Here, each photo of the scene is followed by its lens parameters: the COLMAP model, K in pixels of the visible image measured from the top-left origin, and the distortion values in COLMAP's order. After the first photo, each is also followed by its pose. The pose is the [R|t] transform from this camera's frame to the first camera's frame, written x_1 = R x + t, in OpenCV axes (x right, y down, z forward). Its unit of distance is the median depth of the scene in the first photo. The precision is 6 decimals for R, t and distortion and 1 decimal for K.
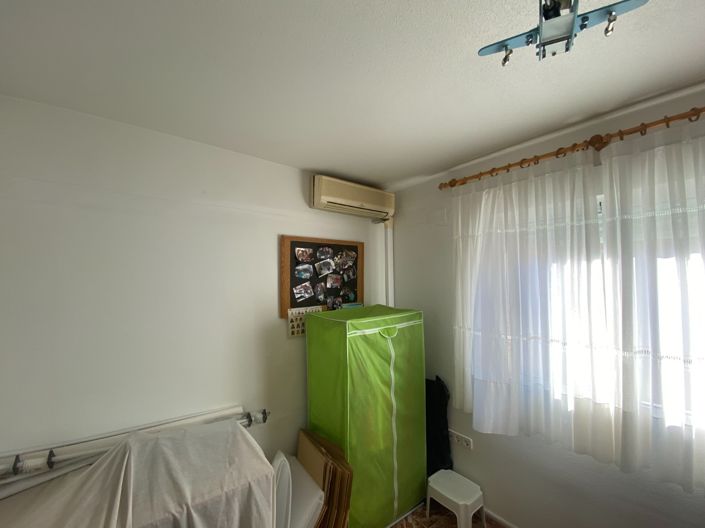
lens RADIAL K [[291.7, 0, 350.5], [0, 291.7, 263.3], [0, 0, 1]] dist [0.044626, -0.035845]
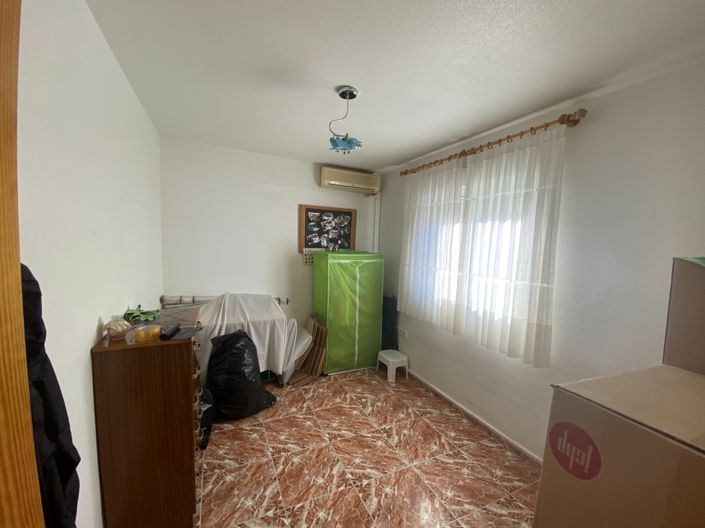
lens RADIAL K [[291.7, 0, 350.5], [0, 291.7, 263.3], [0, 0, 1]] dist [0.044626, -0.035845]
pose [[0.977079, 0.059752, -0.204319, 0.416795], [-0.034723, 0.991679, 0.123961, 0.021713], [0.210026, -0.114025, 0.971024, -0.629191]]
